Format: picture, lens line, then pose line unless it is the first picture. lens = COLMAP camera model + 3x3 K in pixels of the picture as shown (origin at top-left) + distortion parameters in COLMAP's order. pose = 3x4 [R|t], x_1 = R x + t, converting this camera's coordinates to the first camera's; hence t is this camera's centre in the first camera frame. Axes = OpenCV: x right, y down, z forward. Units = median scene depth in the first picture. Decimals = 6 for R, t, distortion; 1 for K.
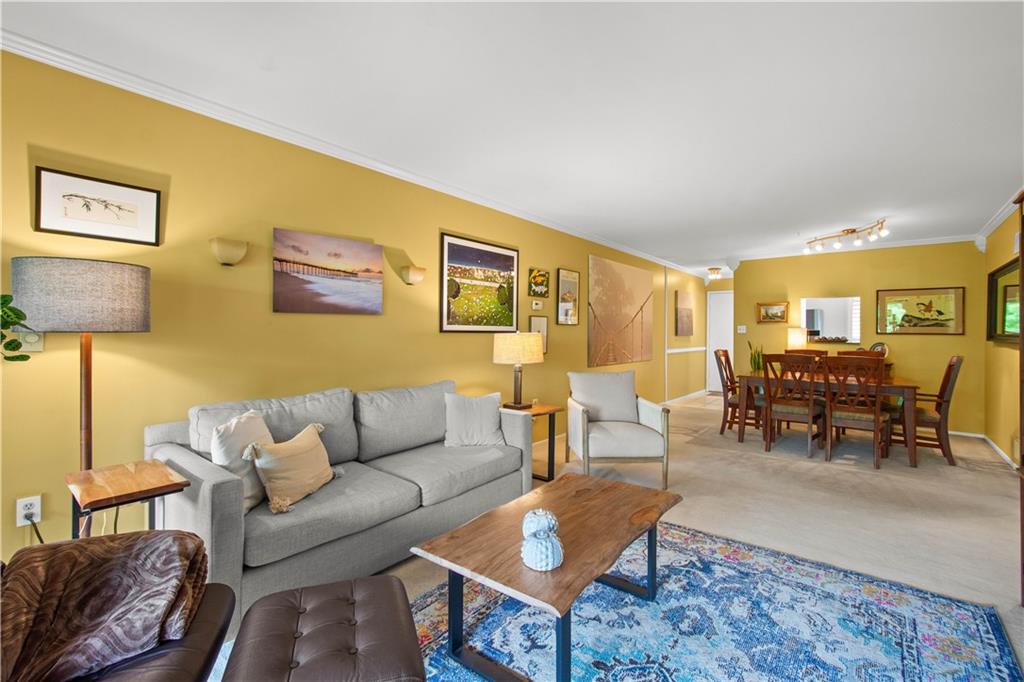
lens RADIAL K [[452.3, 0, 516.6], [0, 452.3, 327.1], [0, 0, 1]] dist [0.008465, -0.001526]
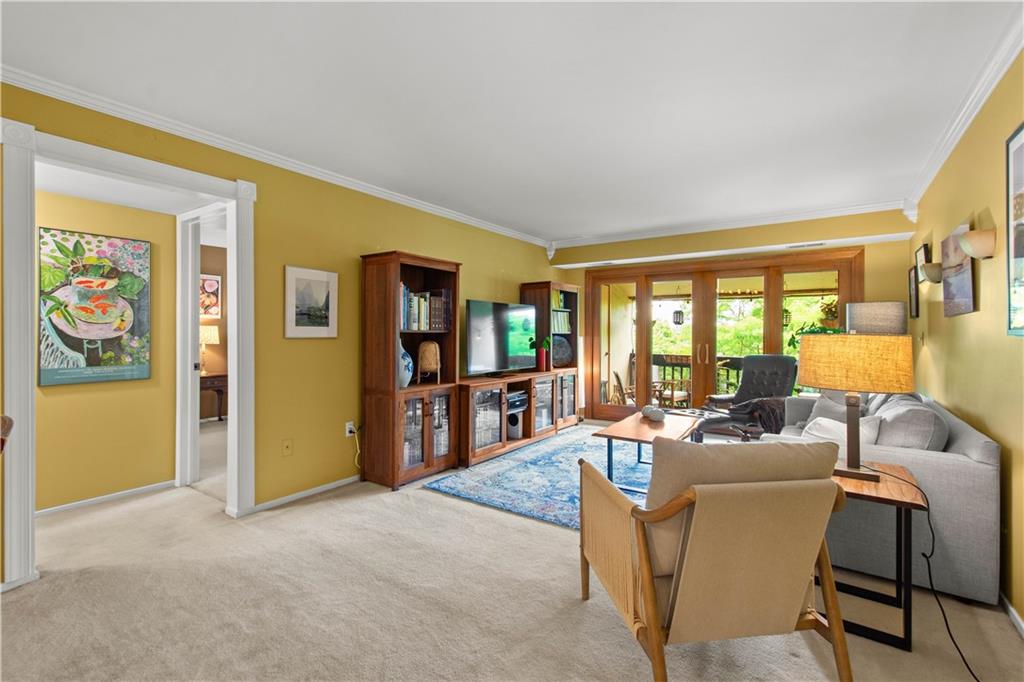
lens RADIAL K [[452.3, 0, 506.5], [0, 452.3, 333.6], [0, 0, 1]] dist [0.008465, -0.001526]
pose [[-0.998383, -0.009088, -0.056112, 0.427239], [-0.008319, 0.999868, -0.013934, 0.023136], [0.056231, -0.013445, -0.998327, 1.454605]]
